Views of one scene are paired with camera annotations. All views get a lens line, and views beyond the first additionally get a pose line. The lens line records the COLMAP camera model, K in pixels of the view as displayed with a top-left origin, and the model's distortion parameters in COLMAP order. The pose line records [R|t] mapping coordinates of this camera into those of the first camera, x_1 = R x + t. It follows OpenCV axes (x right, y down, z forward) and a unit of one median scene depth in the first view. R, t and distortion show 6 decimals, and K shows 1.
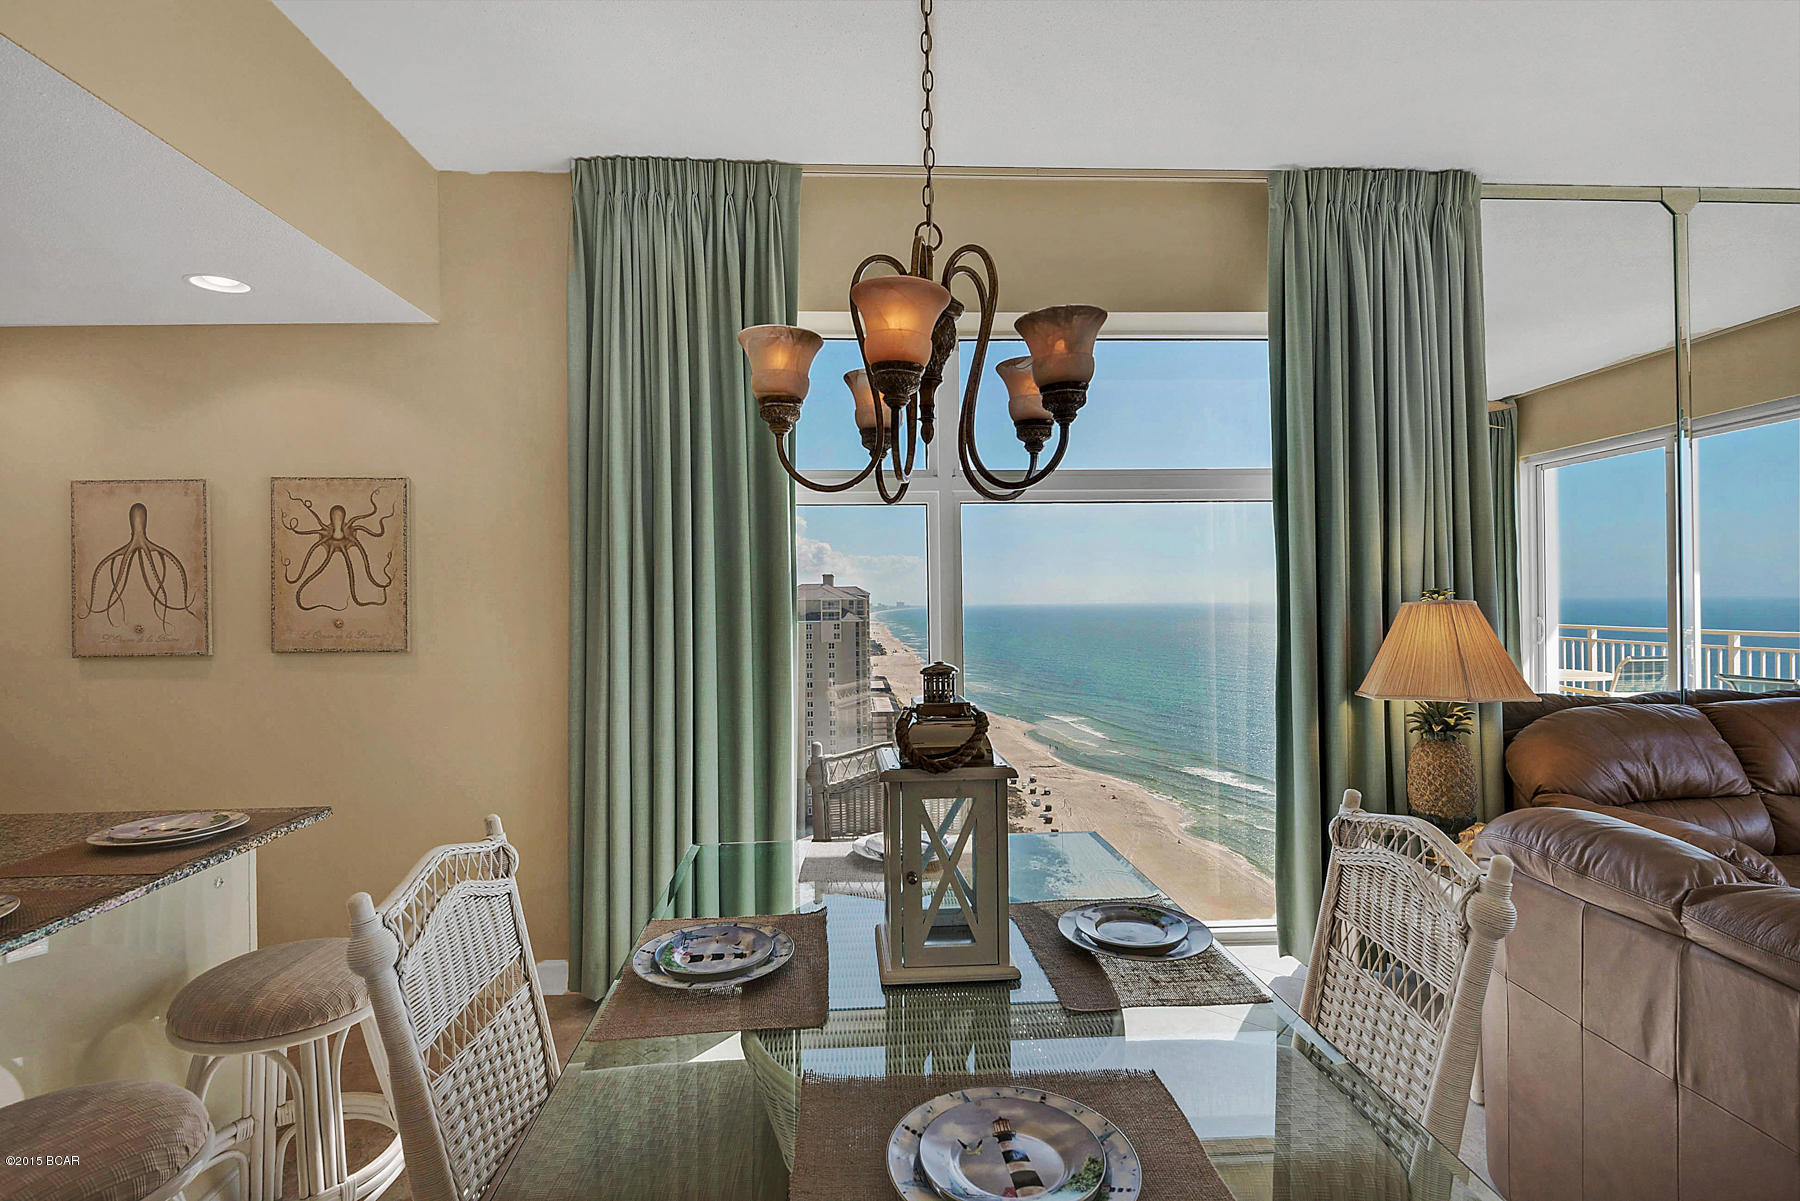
lens RADIAL K [[875.0, 0, 893.0], [0, 875.0, 600.8], [0, 0, 1]] dist [0.011099, -0.010358]
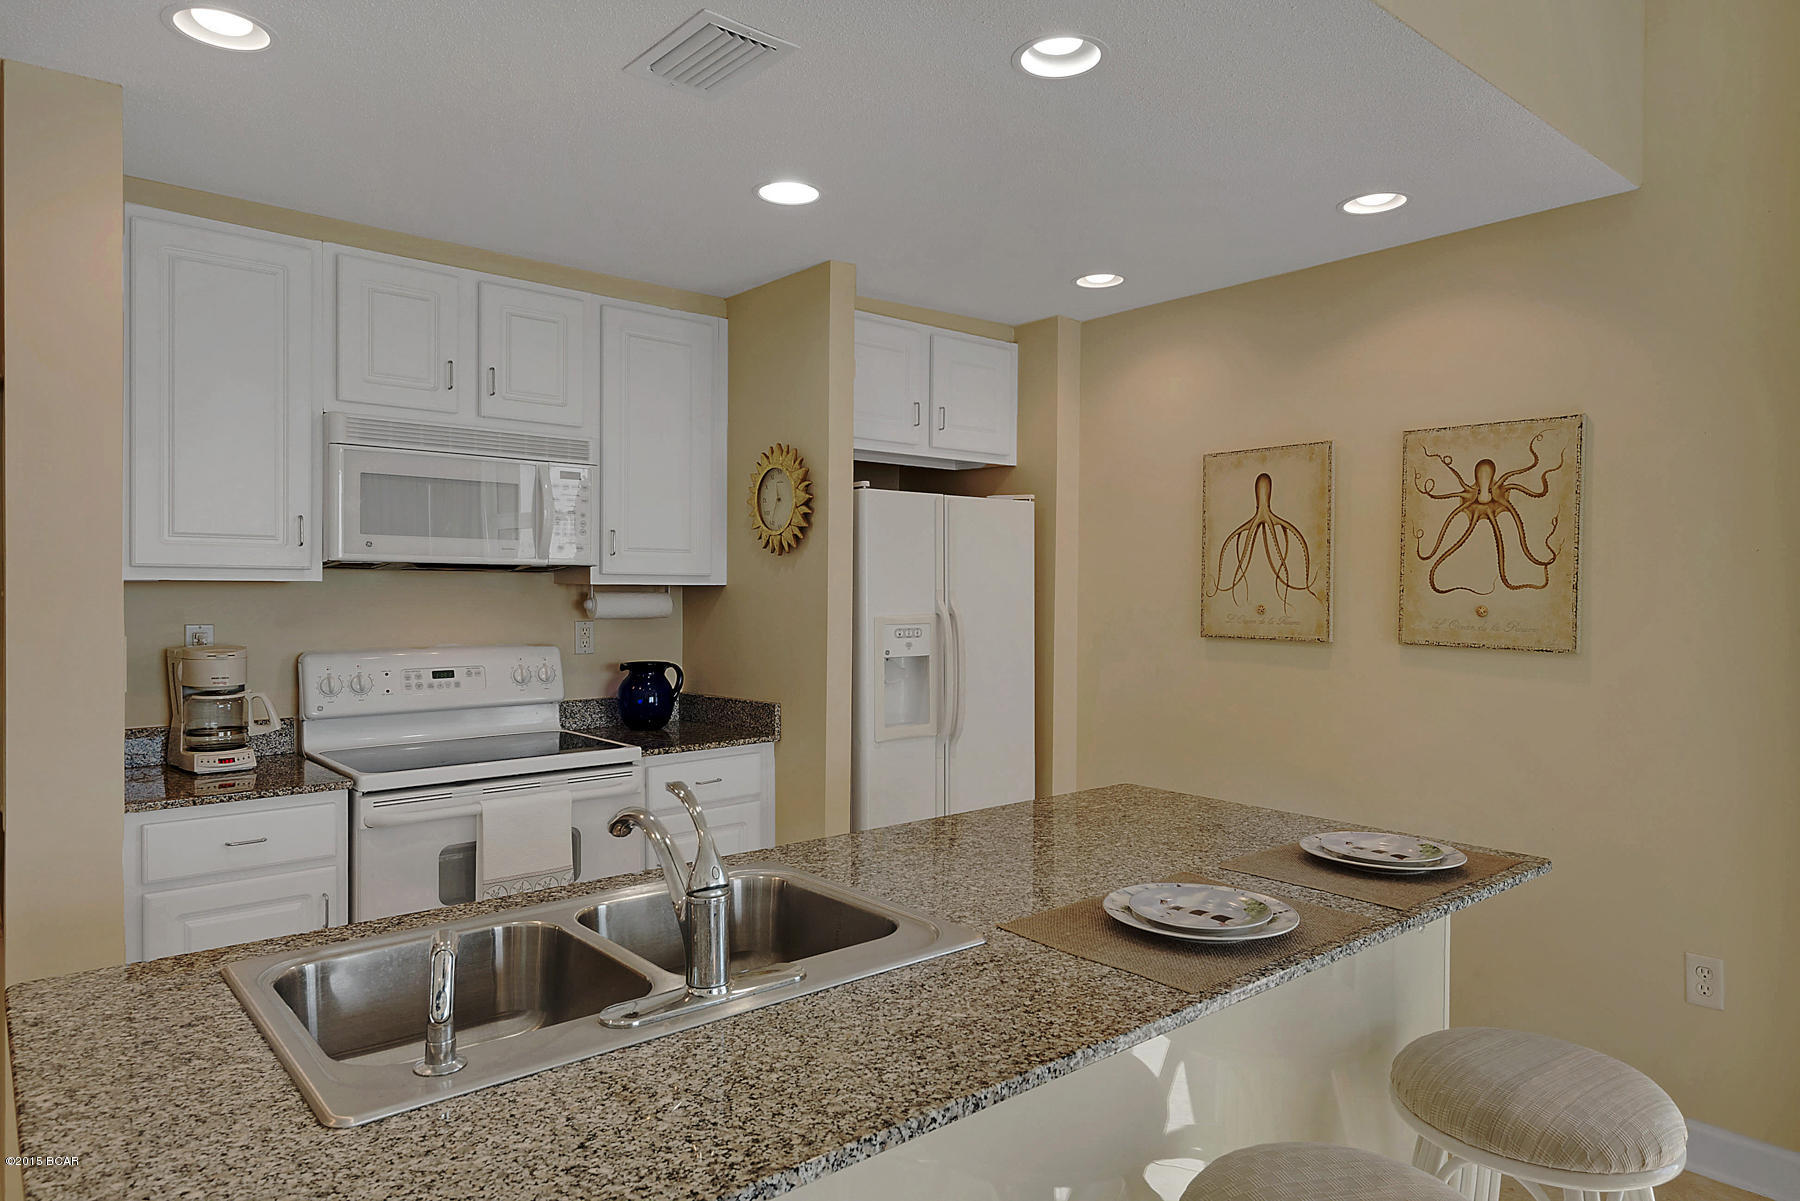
lens RADIAL K [[1101.4, 0, 902.8], [0, 1101.4, 601.0], [0, 0, 1]] dist [0.028155, -0.003731]
pose [[0.600255, 0.027749, -0.799327, -0.154840], [-0.016016, 0.999615, 0.022675, 0.002582], [0.799648, -0.000809, 0.600468, -0.001183]]
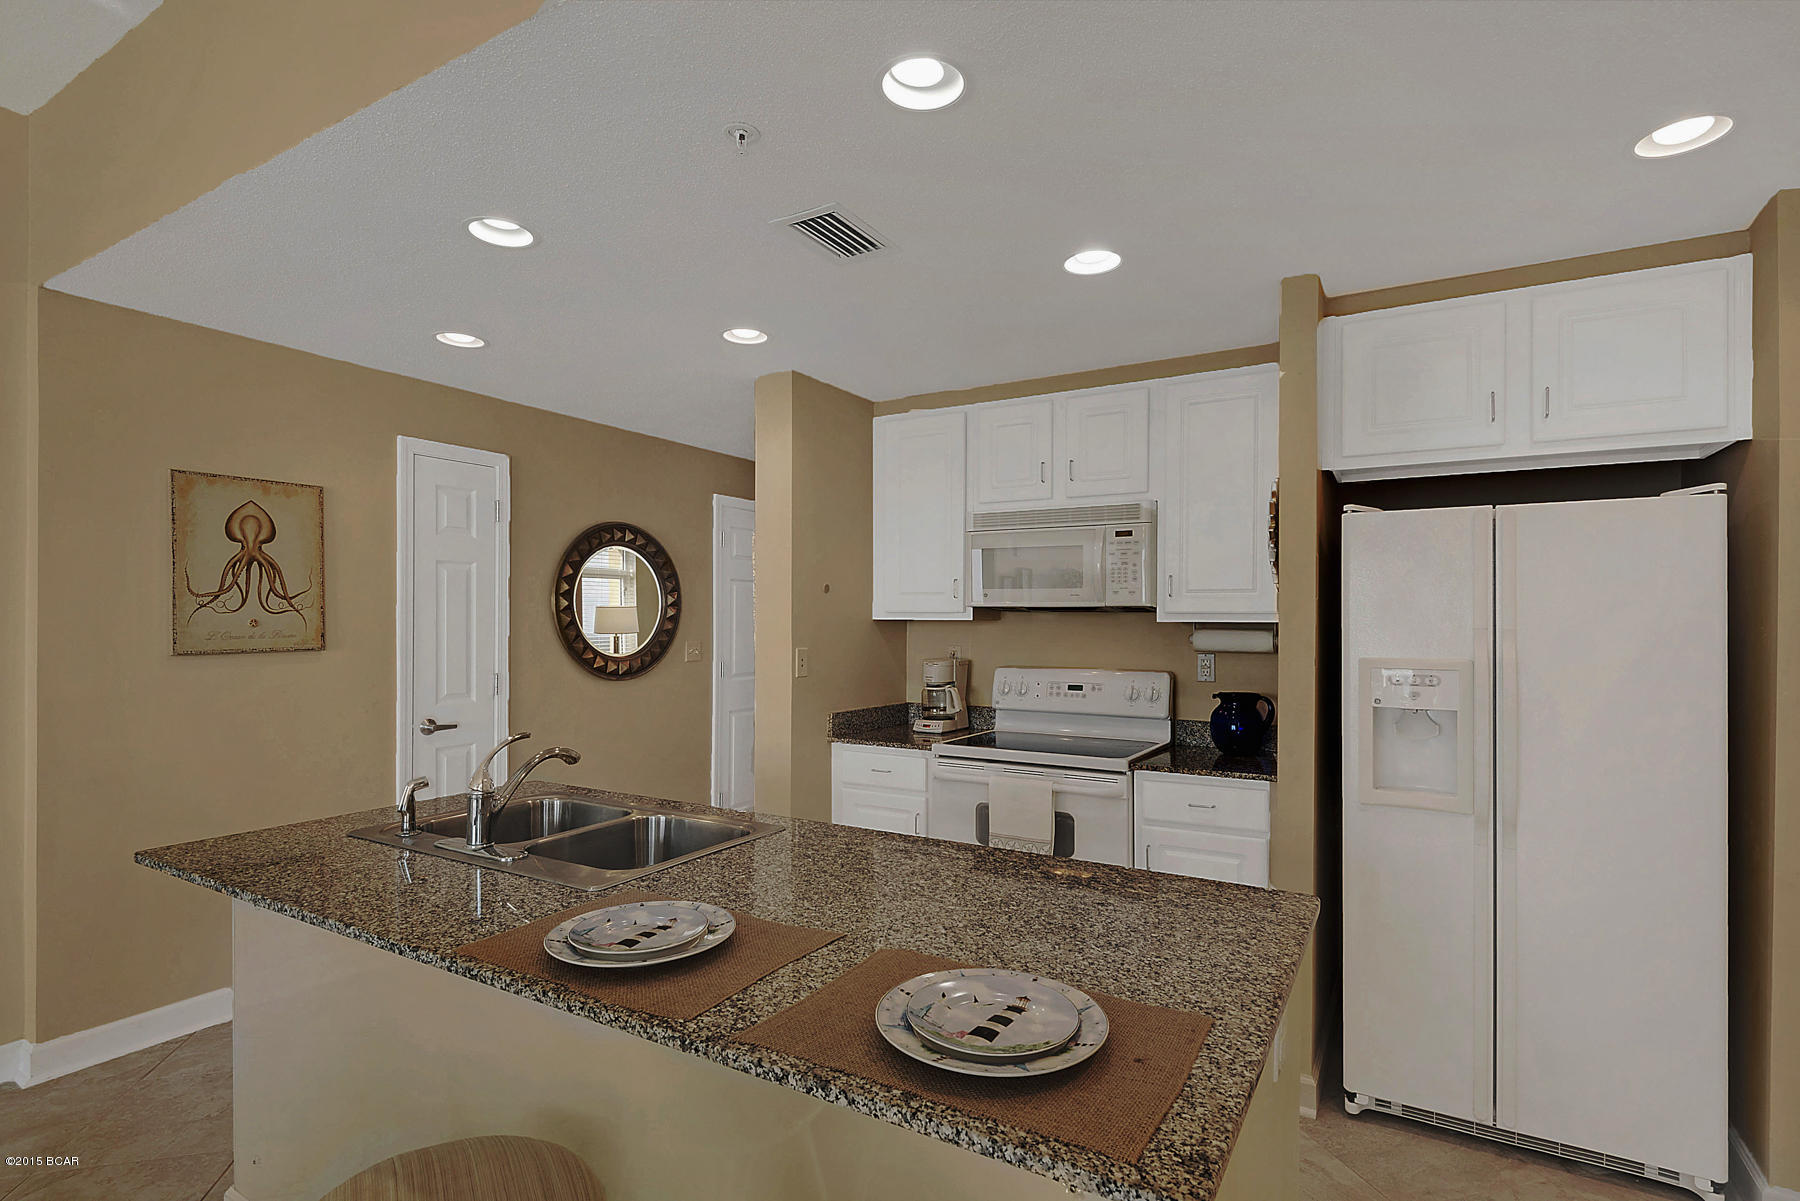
lens RADIAL K [[857.3, 0, 890.7], [0, 857.3, 607.1], [0, 0, 1]] dist [0.014192, -0.005294]
pose [[-0.562386, -0.000646, -0.826875, -0.204742], [-0.000481, 1.000000, -0.000455, -0.001230], [0.826875, 0.000142, -0.562386, 0.758583]]
